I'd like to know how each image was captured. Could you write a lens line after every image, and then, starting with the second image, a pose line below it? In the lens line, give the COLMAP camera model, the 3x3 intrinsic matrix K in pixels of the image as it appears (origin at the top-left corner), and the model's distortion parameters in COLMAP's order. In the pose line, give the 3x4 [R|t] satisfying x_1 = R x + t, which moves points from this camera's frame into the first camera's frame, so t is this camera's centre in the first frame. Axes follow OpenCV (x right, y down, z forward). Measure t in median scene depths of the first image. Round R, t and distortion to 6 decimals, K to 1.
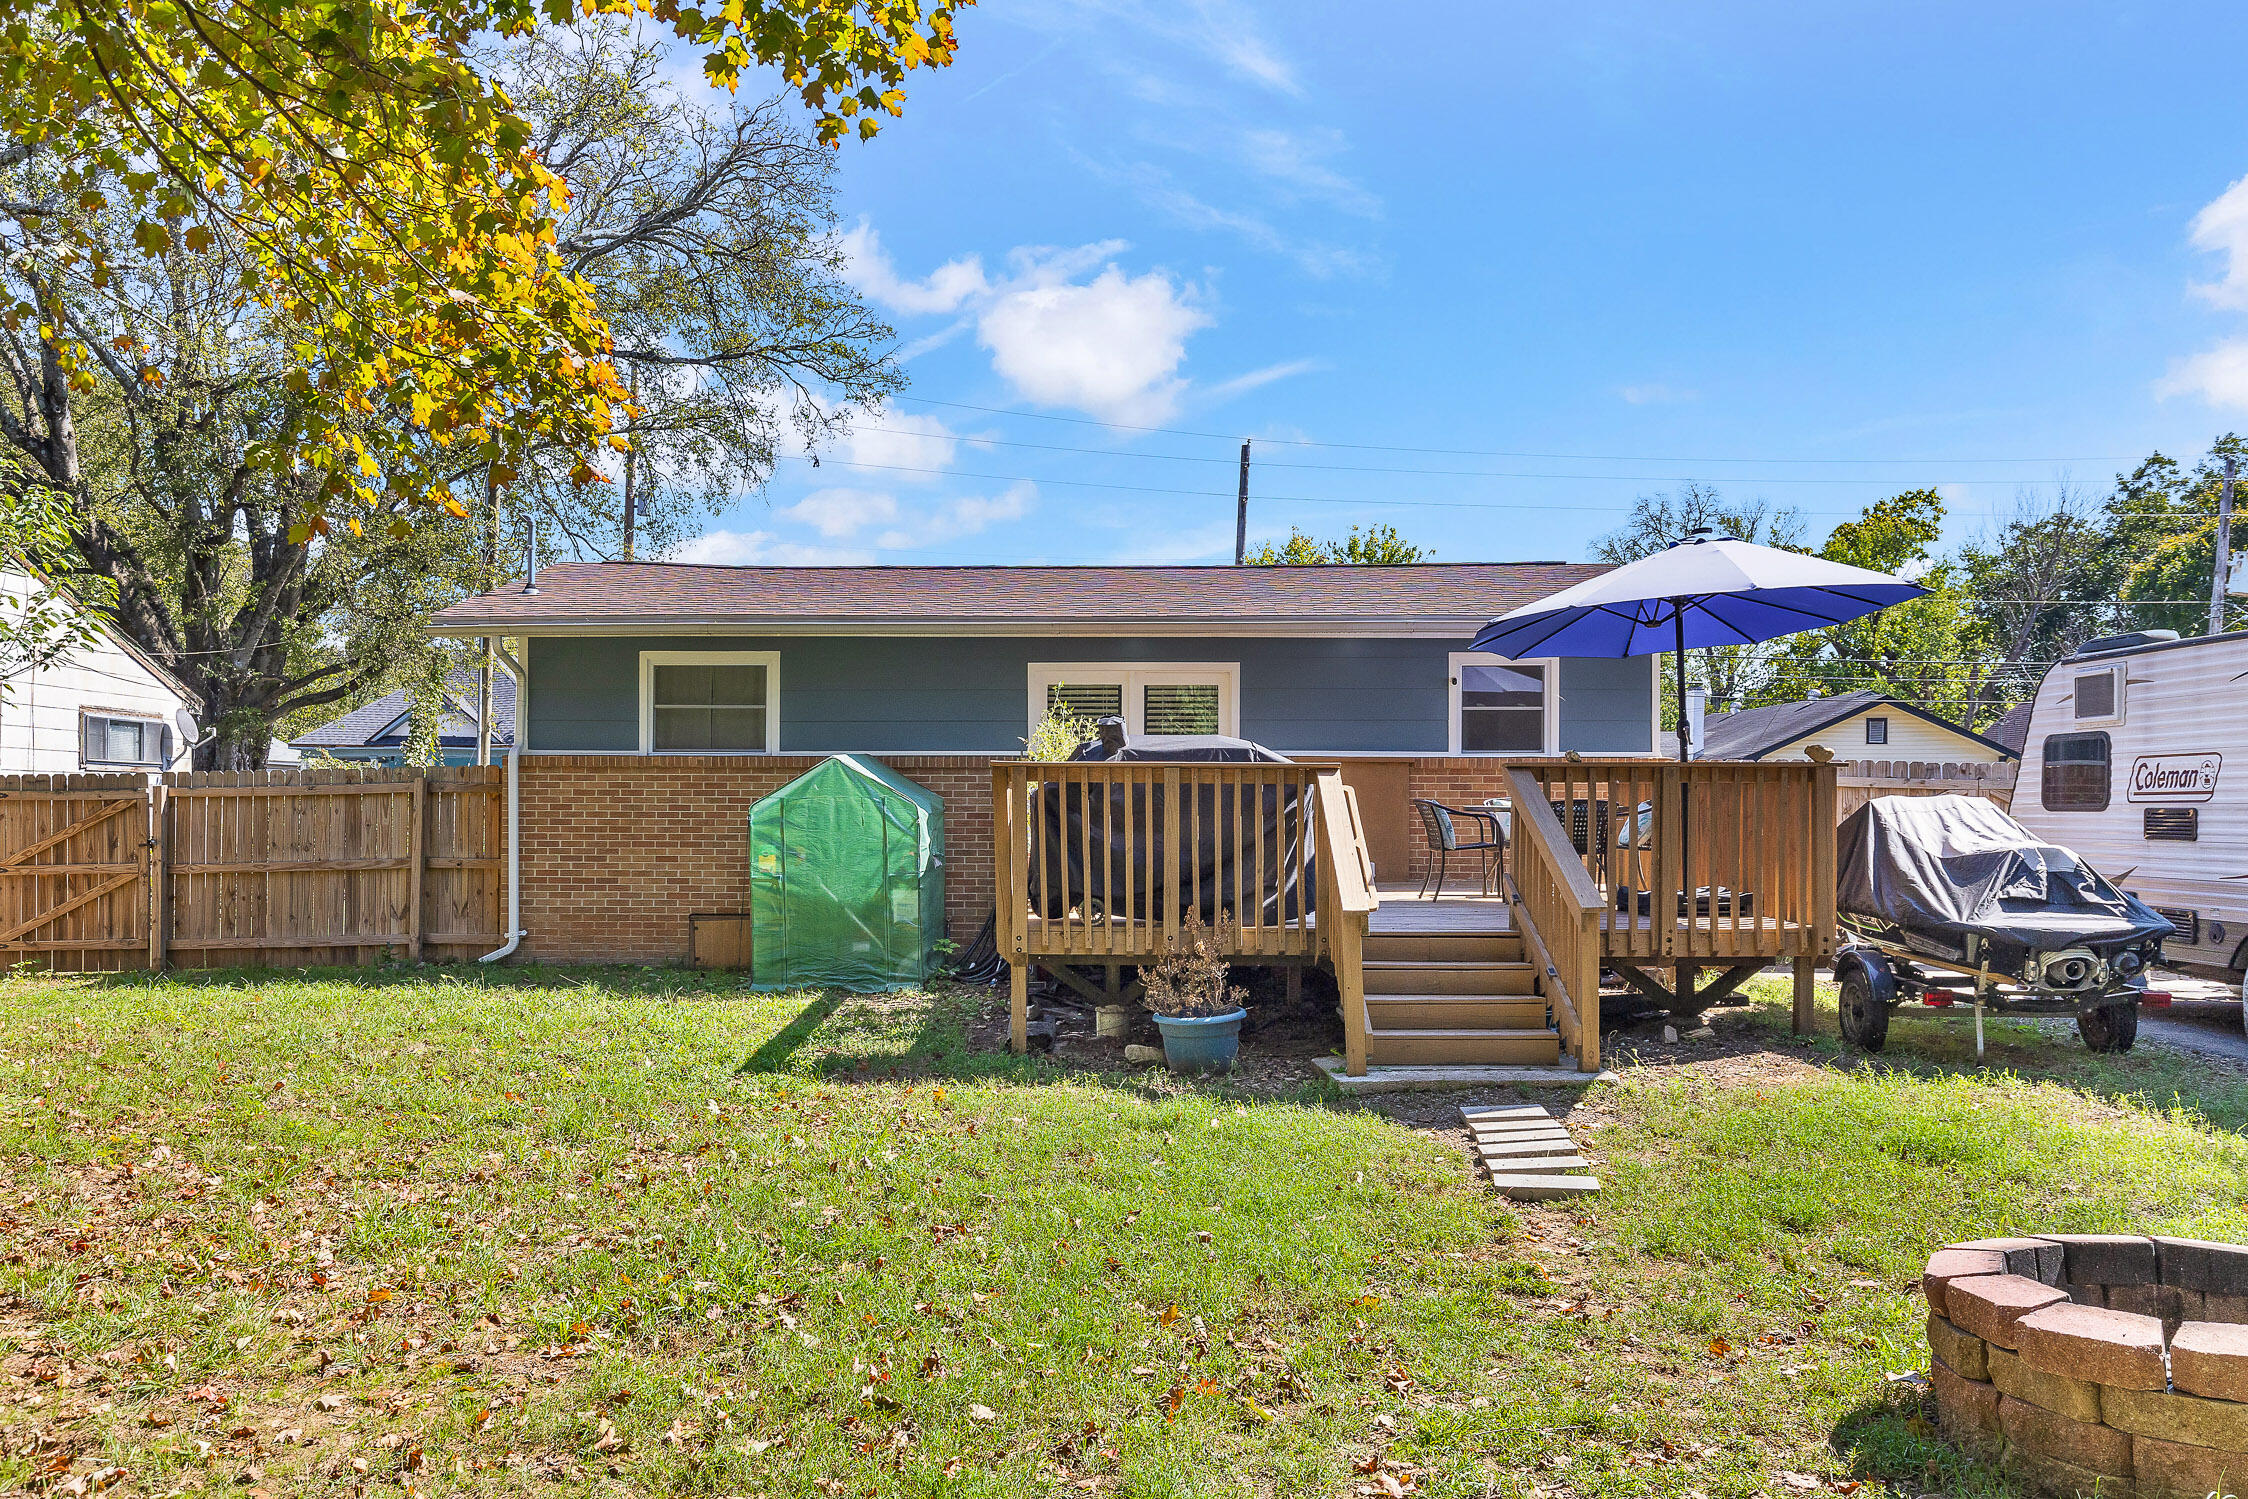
lens RADIAL K [[1627.9, 0, 1124.0], [0, 1627.9, 749.5], [0, 0, 1]] dist [-0.001227, 0.000548]
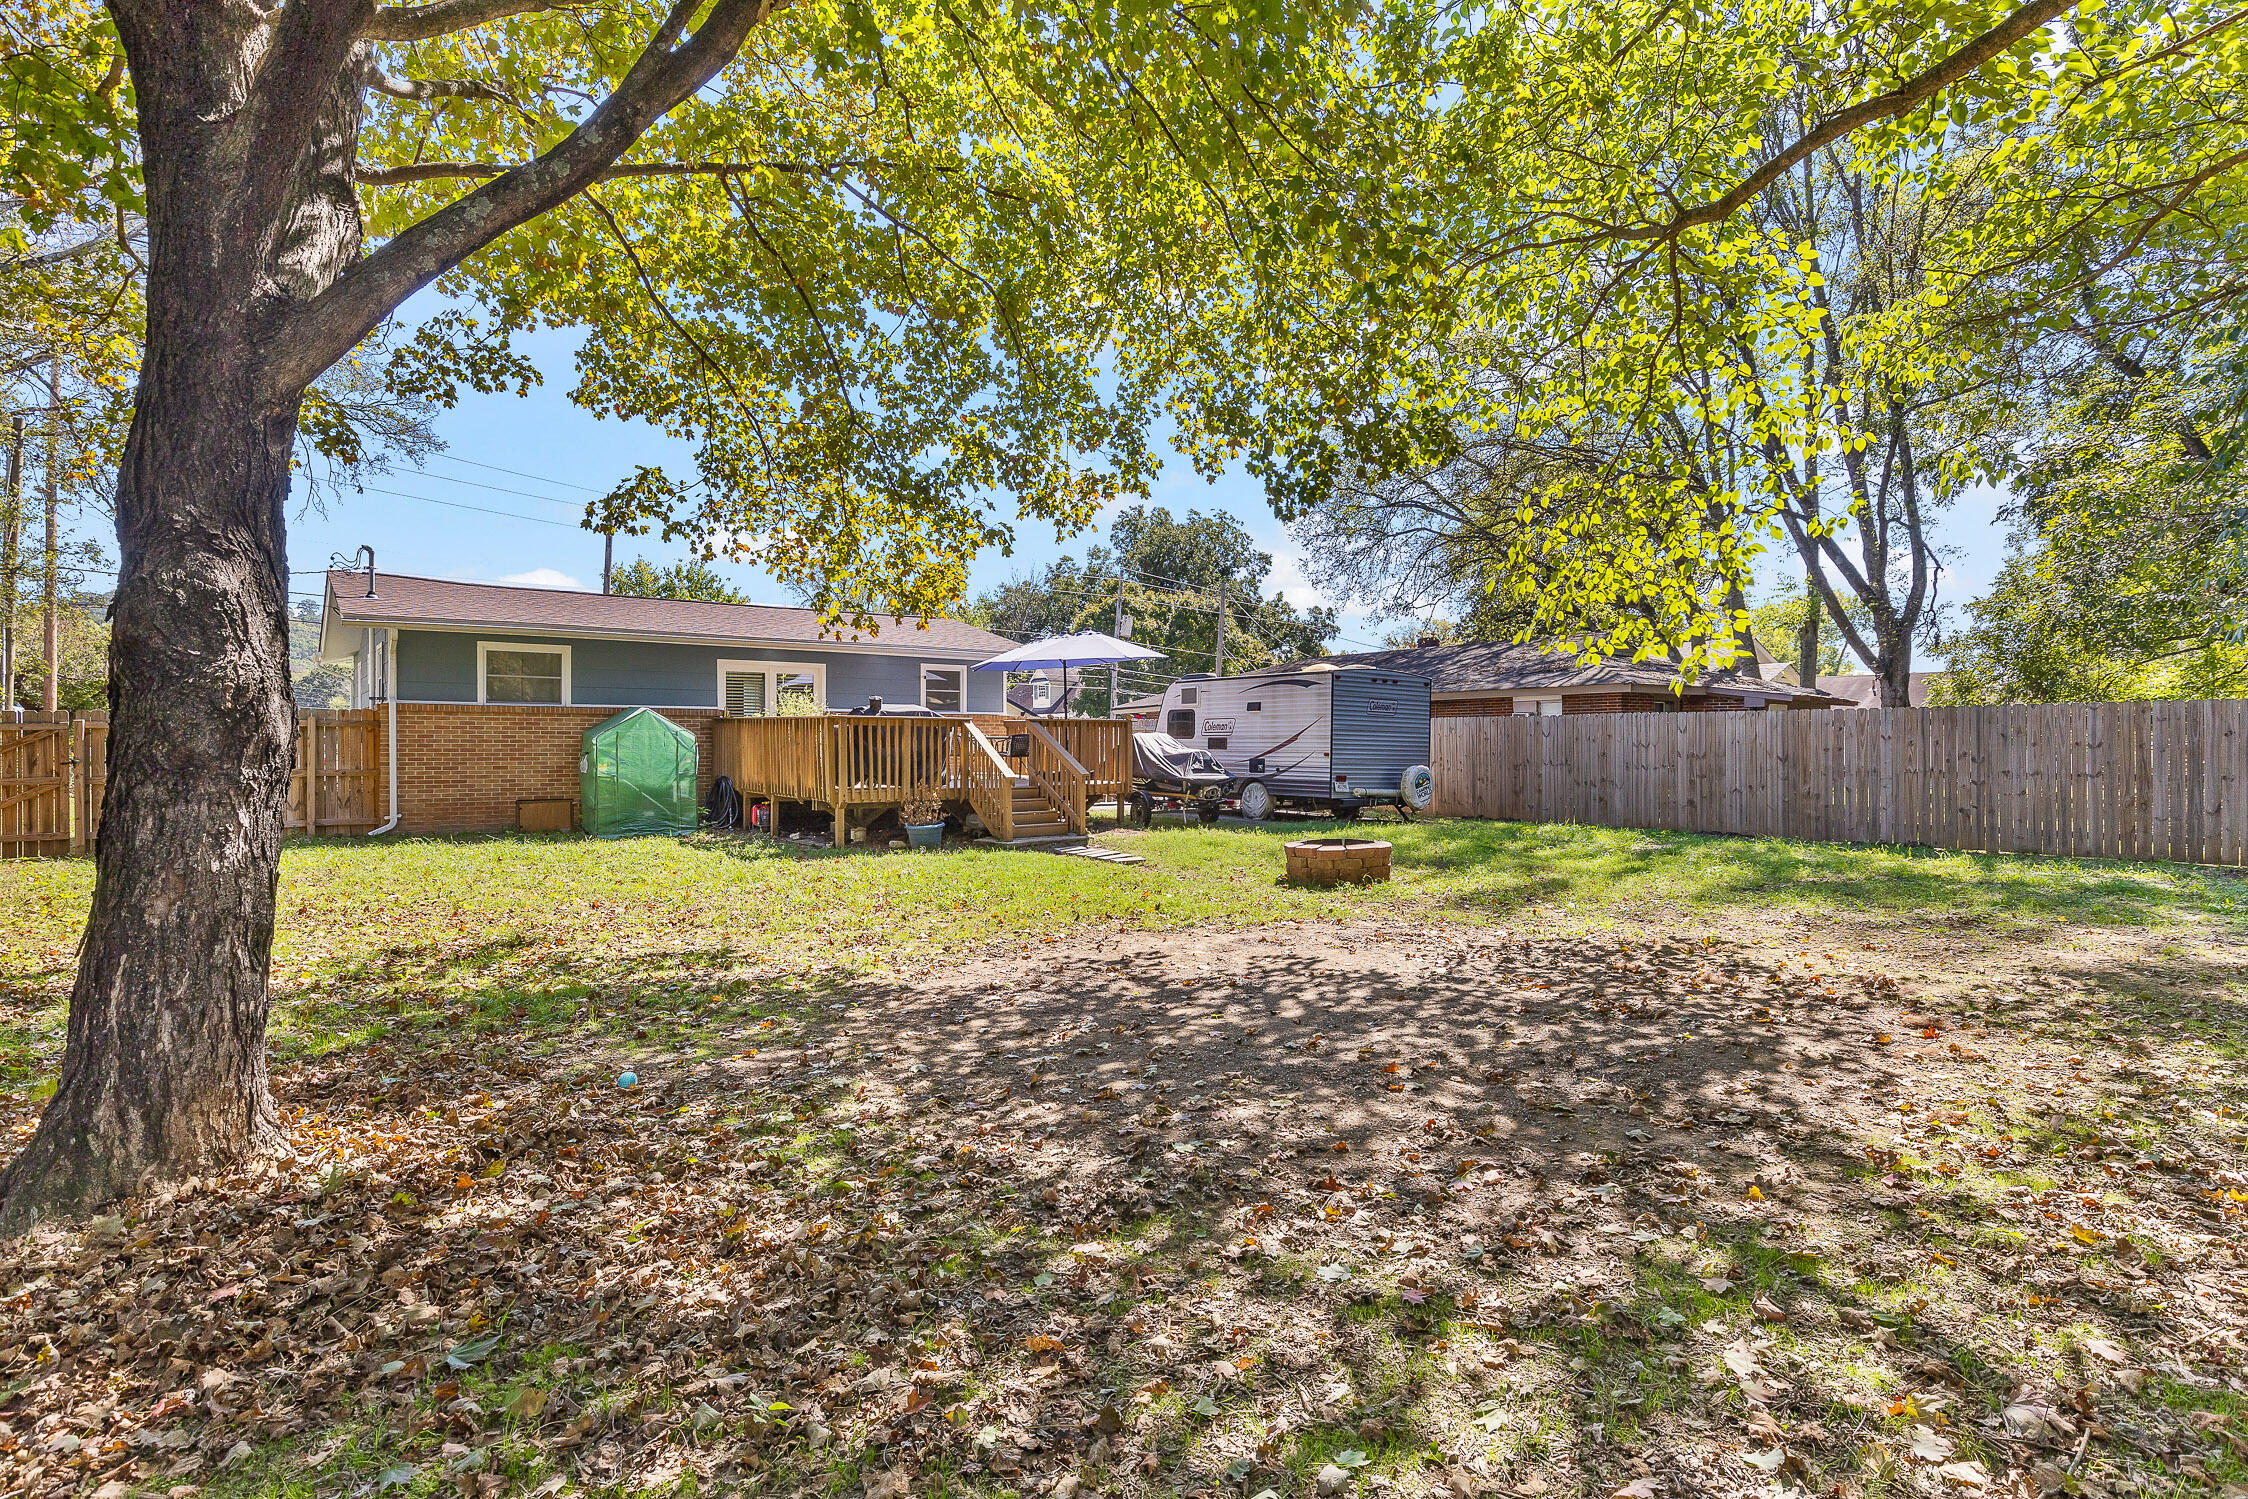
lens RADIAL K [[1159.6, 0, 1120.2], [0, 1159.6, 736.4], [0, 0, 1]] dist [-0.003058, -0.000834]
pose [[0.774196, 0.002180, 0.632942, -0.542417], [-0.022801, 0.999441, 0.024448, -0.008043], [-0.632535, -0.033359, 0.773813, -0.317175]]
